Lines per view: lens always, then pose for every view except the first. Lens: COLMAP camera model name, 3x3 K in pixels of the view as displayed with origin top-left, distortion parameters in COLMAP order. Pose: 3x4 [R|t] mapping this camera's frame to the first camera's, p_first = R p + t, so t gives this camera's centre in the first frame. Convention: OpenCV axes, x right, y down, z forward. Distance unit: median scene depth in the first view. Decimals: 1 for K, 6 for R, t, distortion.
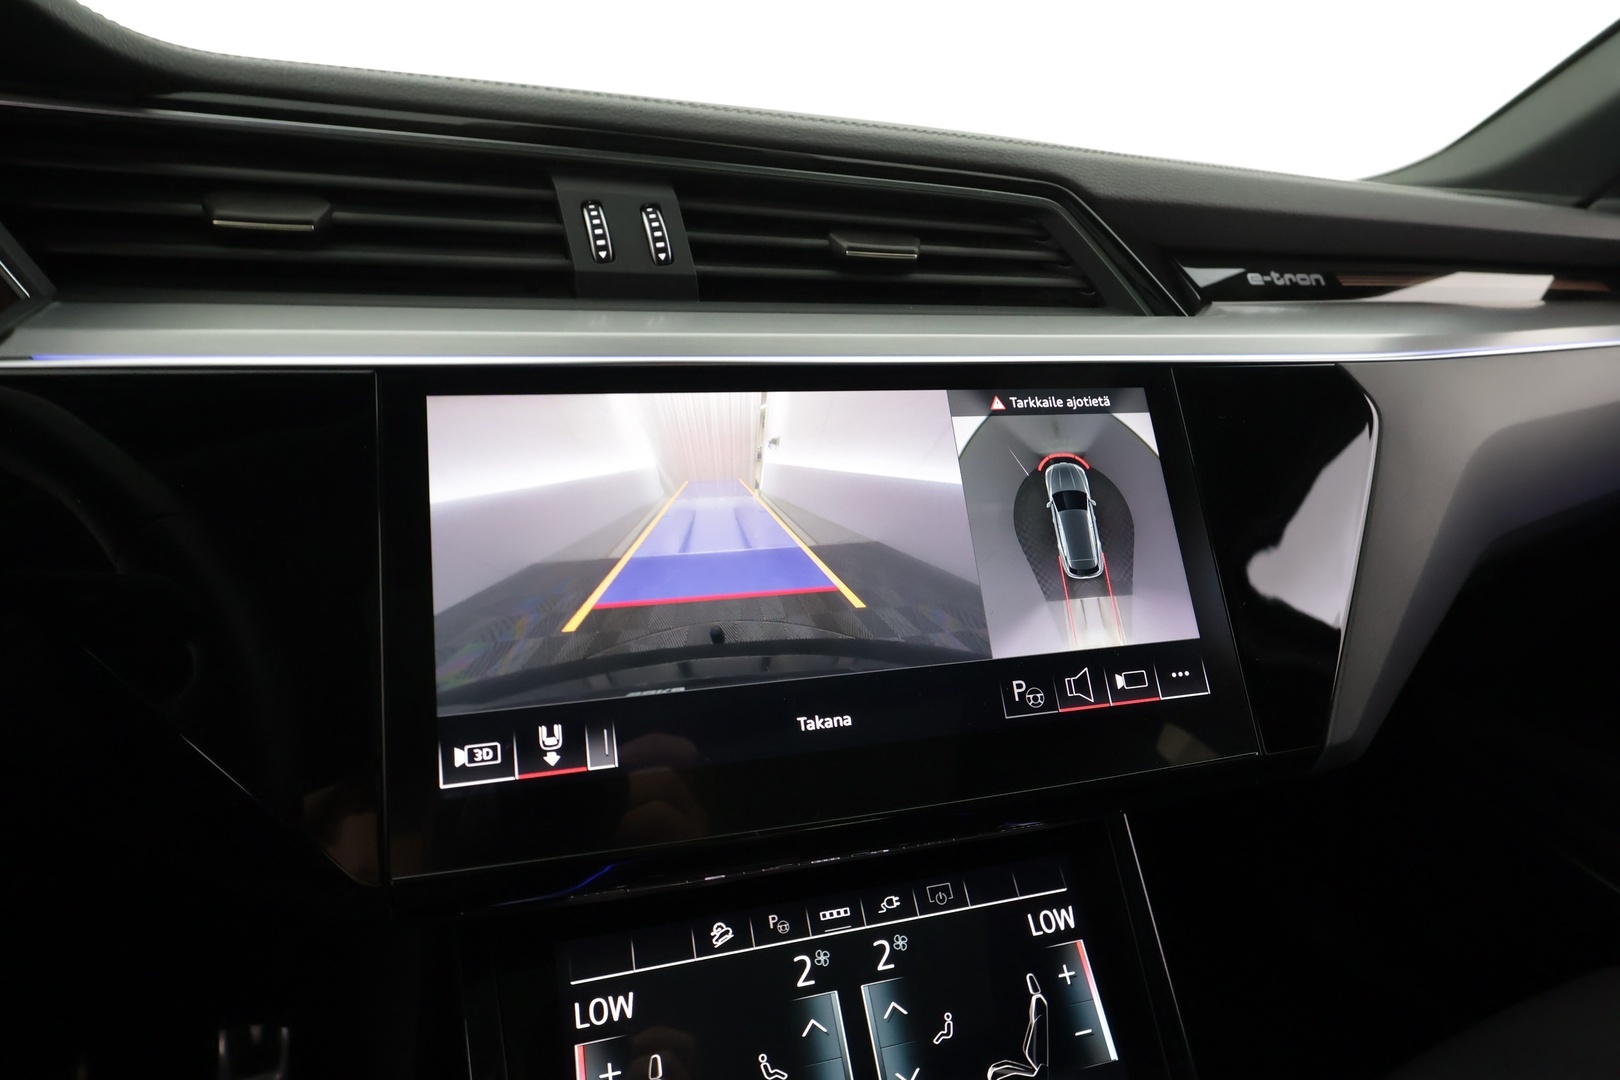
lens RADIAL K [[944.5, 0, 814.9], [0, 944.5, 537.7], [0, 0, 1]] dist [0.001383, 0.000984]
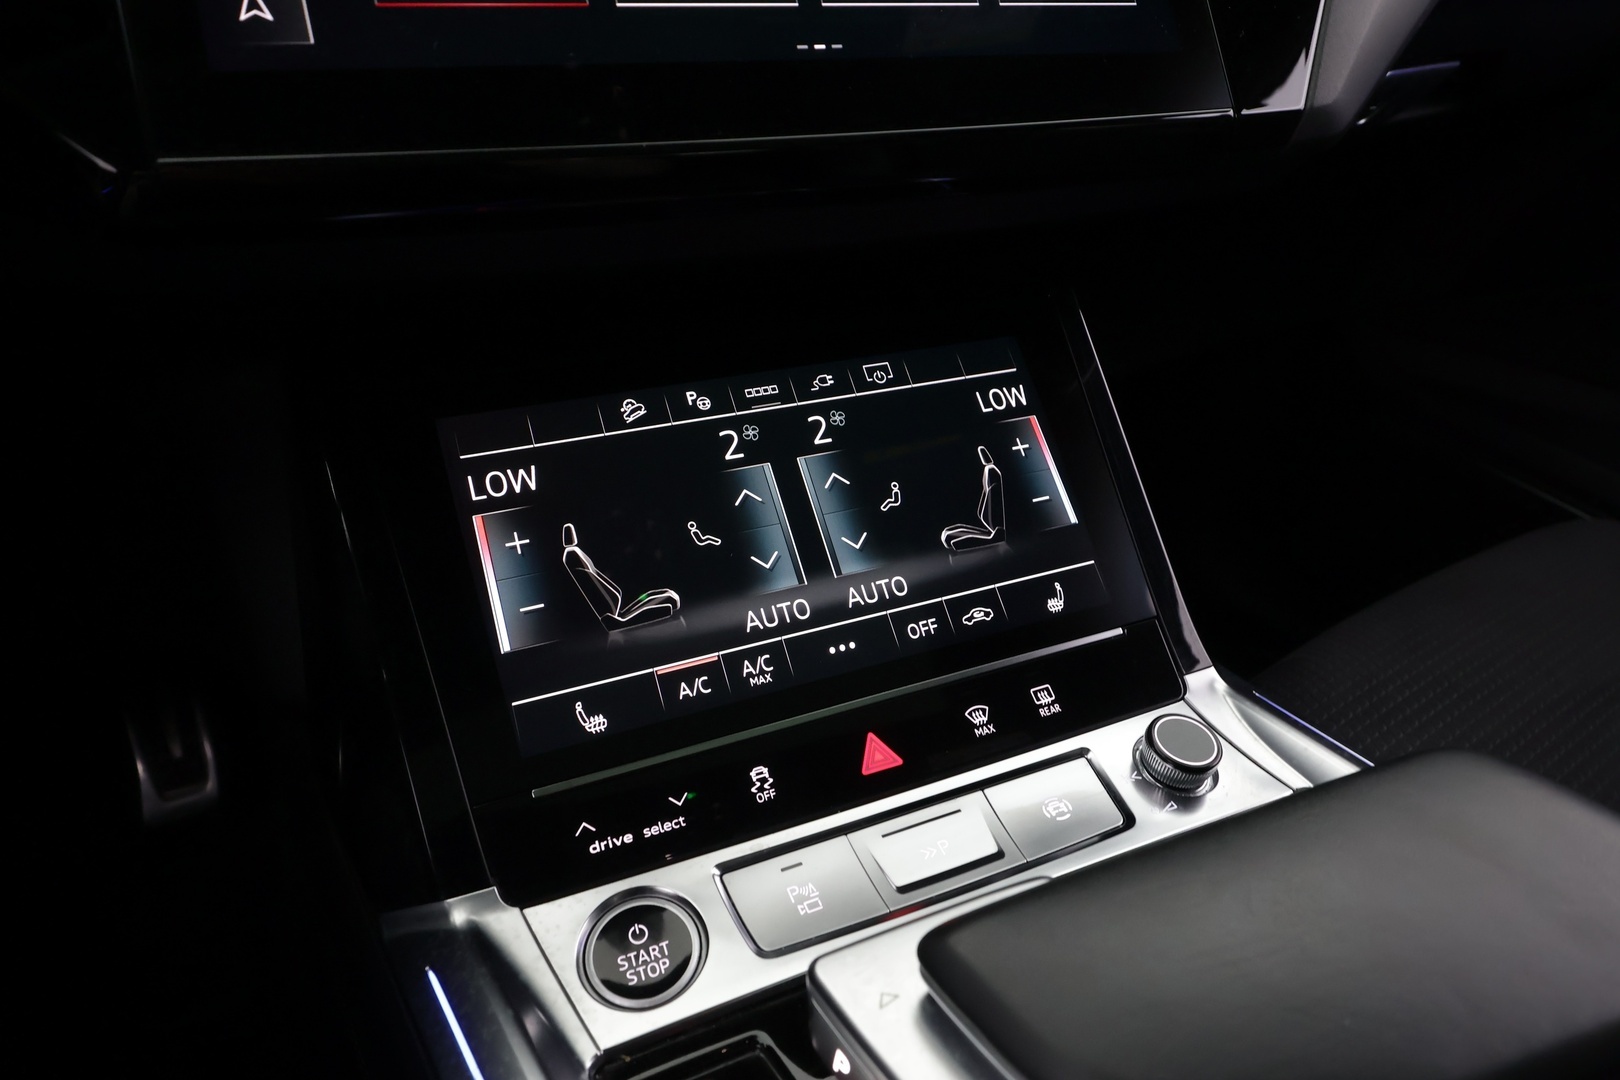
lens RADIAL K [[944.5, 0, 812.5], [0, 944.5, 546.8], [0, 0, 1]] dist [0.001383, 0.000984]
pose [[0.993817, -0.090284, 0.064625, -0.001428], [0.076696, 0.979095, 0.188392, 0.376147], [-0.080282, -0.182271, 0.979965, 0.104633]]
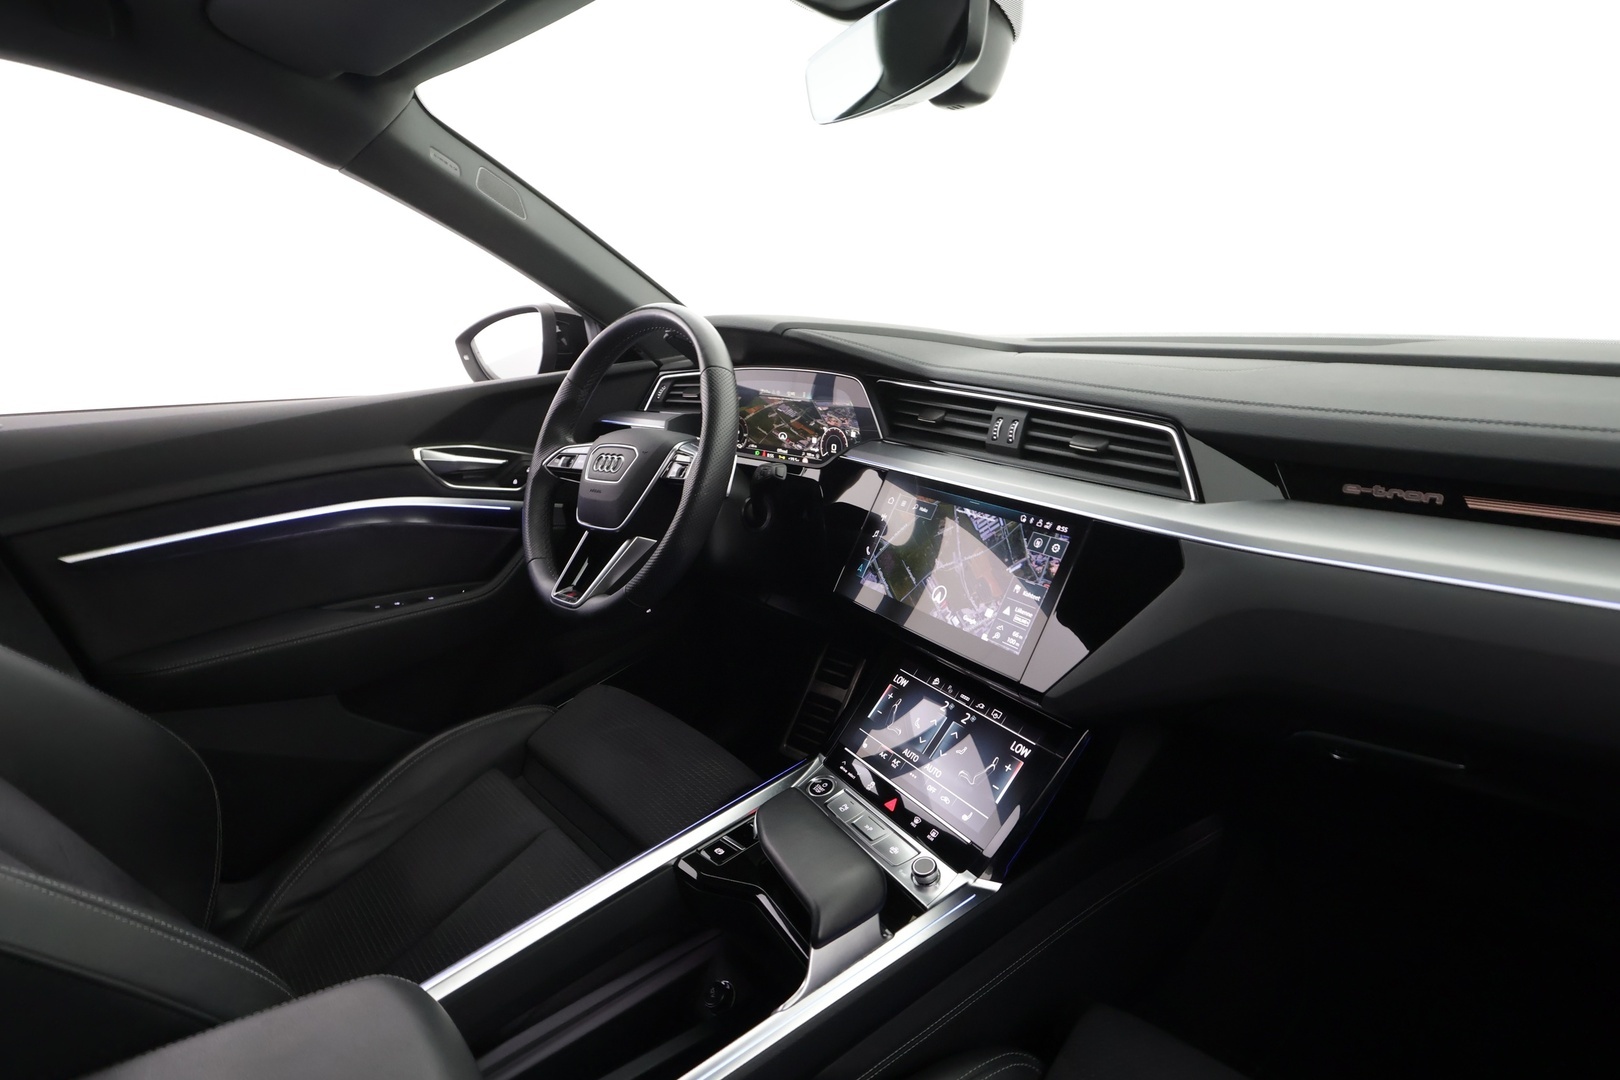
lens RADIAL K [[830.4, 0, 817.4], [0, 830.4, 539.3], [0, 0, 1]] dist [-0.004393, -0.000385]
pose [[0.257917, 0.226070, -0.939346, 1.943363], [-0.236981, 0.957343, 0.165333, -0.294651], [0.936653, 0.179965, 0.300489, -0.137621]]
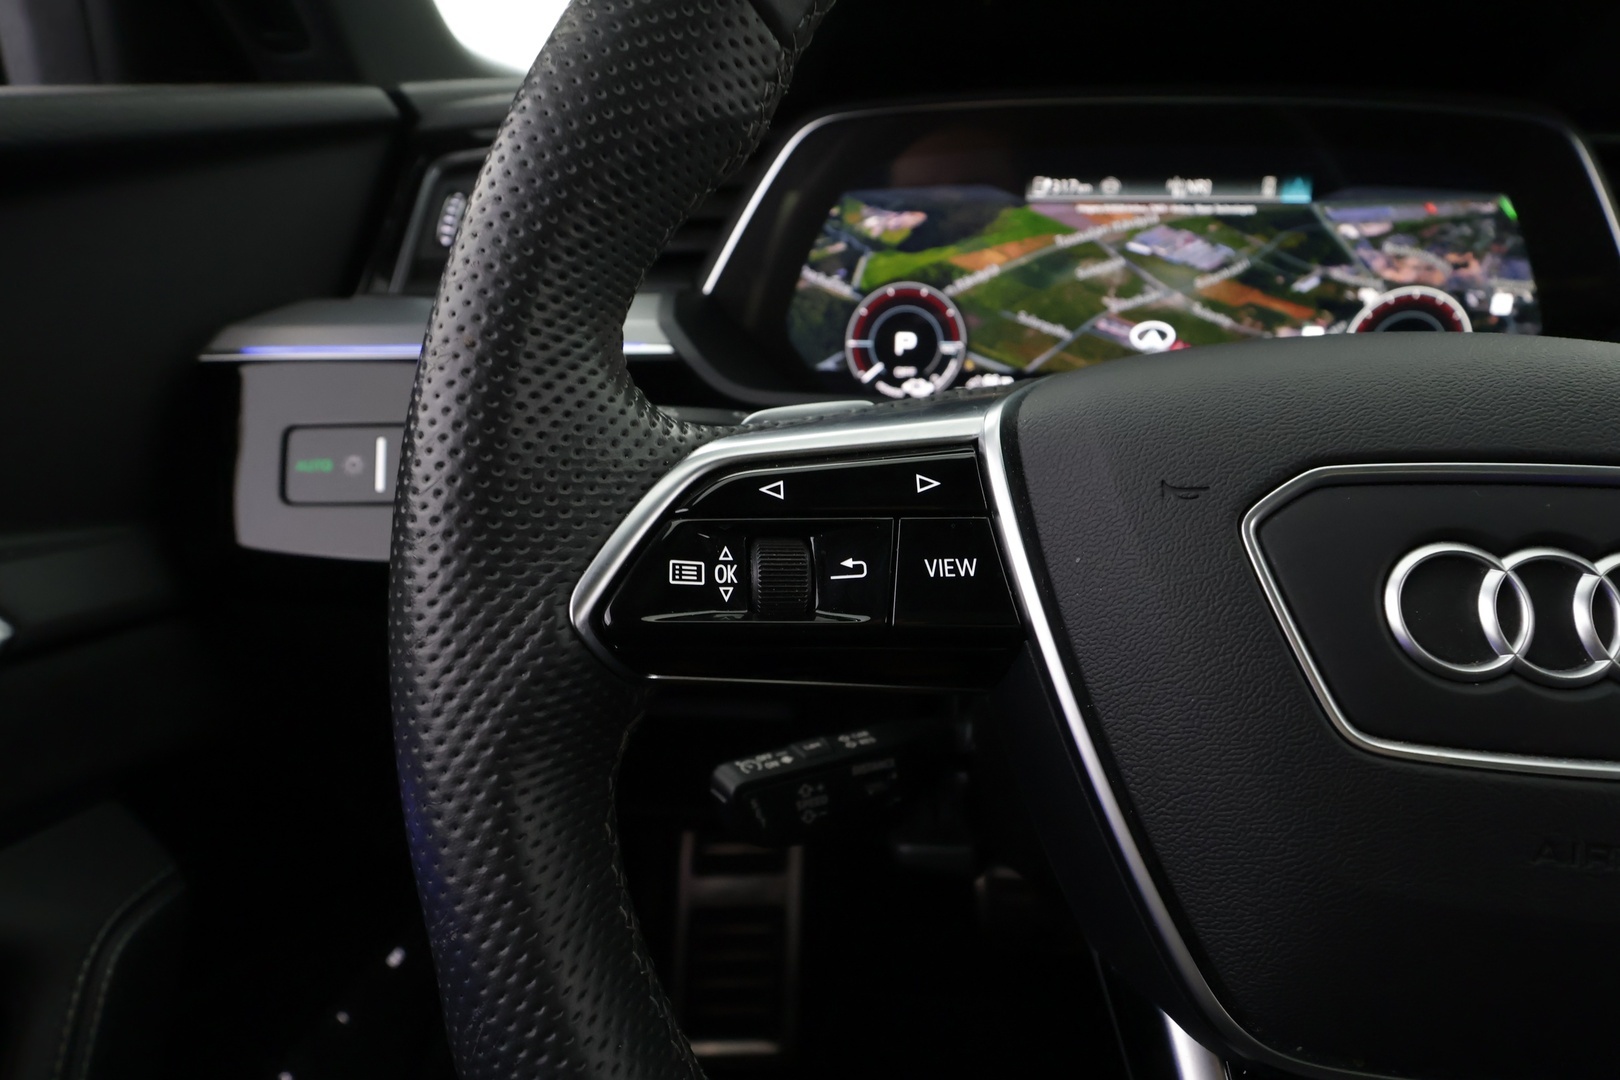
lens RADIAL K [[944.5, 0, 822.6], [0, 944.5, 537.9], [0, 0, 1]] dist [0.001383, 0.000984]
pose [[0.851187, 0.173198, -0.495462, -0.901632], [-0.125327, 0.983748, 0.128579, 0.021621], [0.509680, -0.047349, 0.859060, -0.528035]]
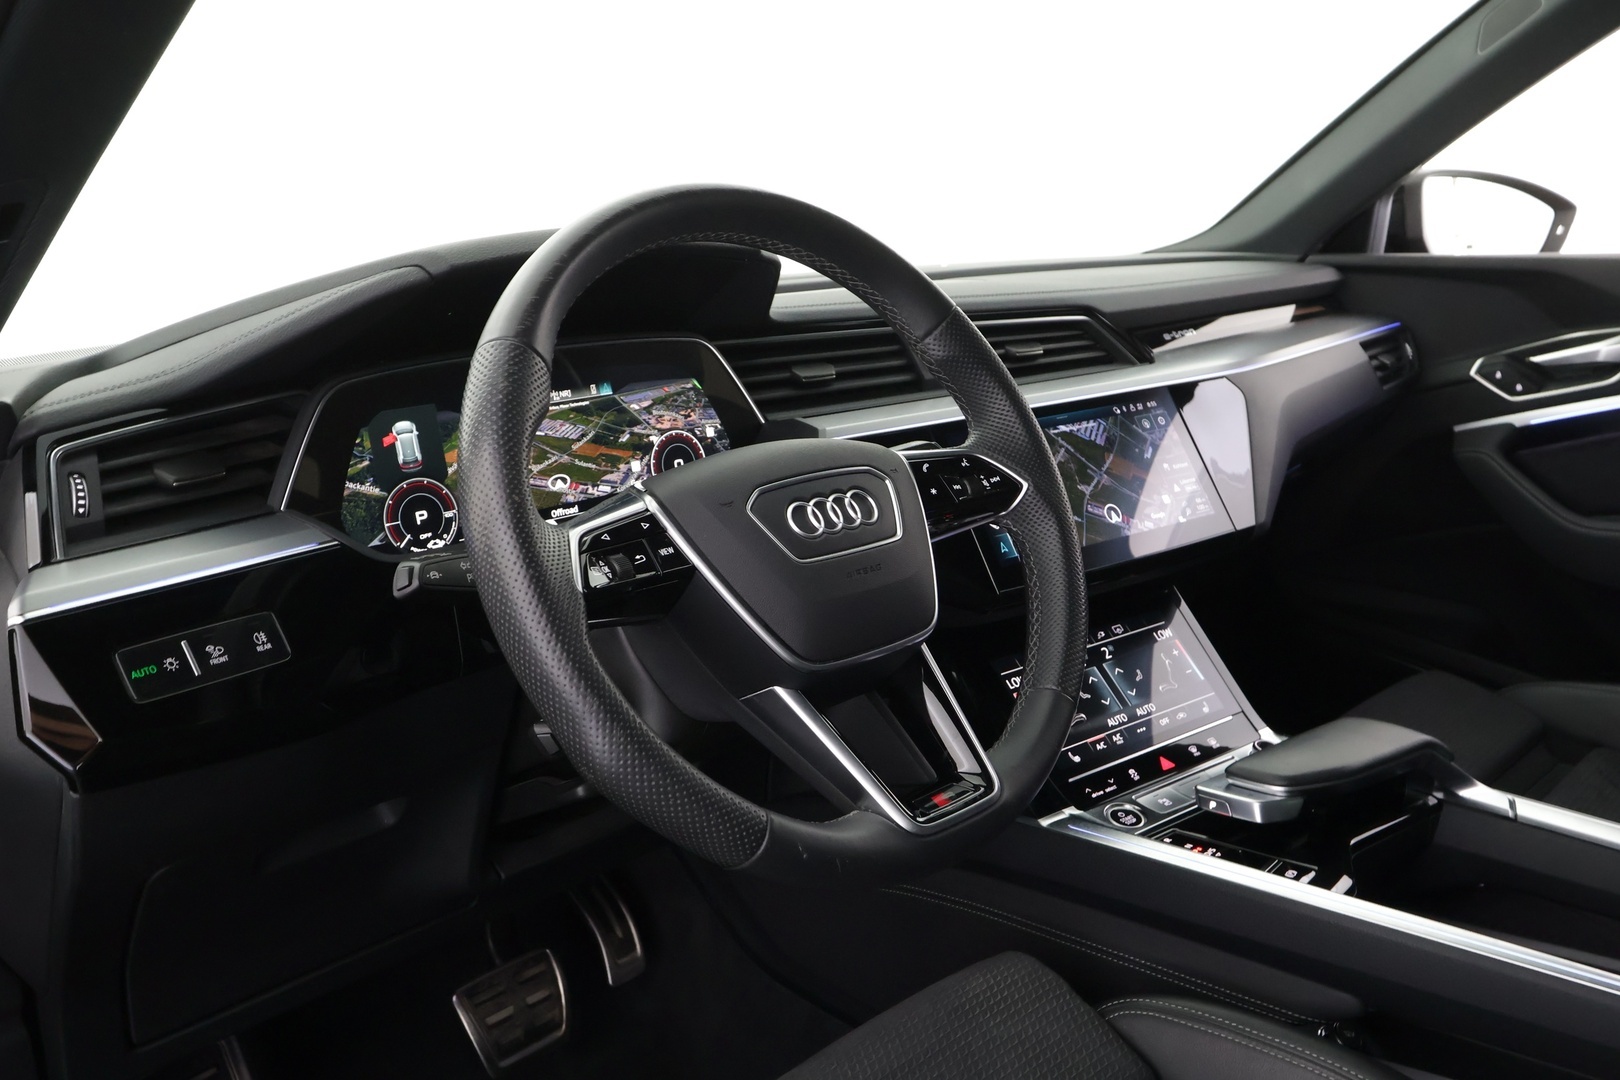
lens RADIAL K [[1278.4, 0, 818.7], [0, 1278.4, 530.0], [0, 0, 1]] dist [-0.006231, 0.003369]
pose [[0.951432, -0.158427, 0.263966, -1.344909], [0.180028, 0.981854, -0.059600, 0.205006], [-0.249734, 0.104227, 0.962689, -1.818902]]
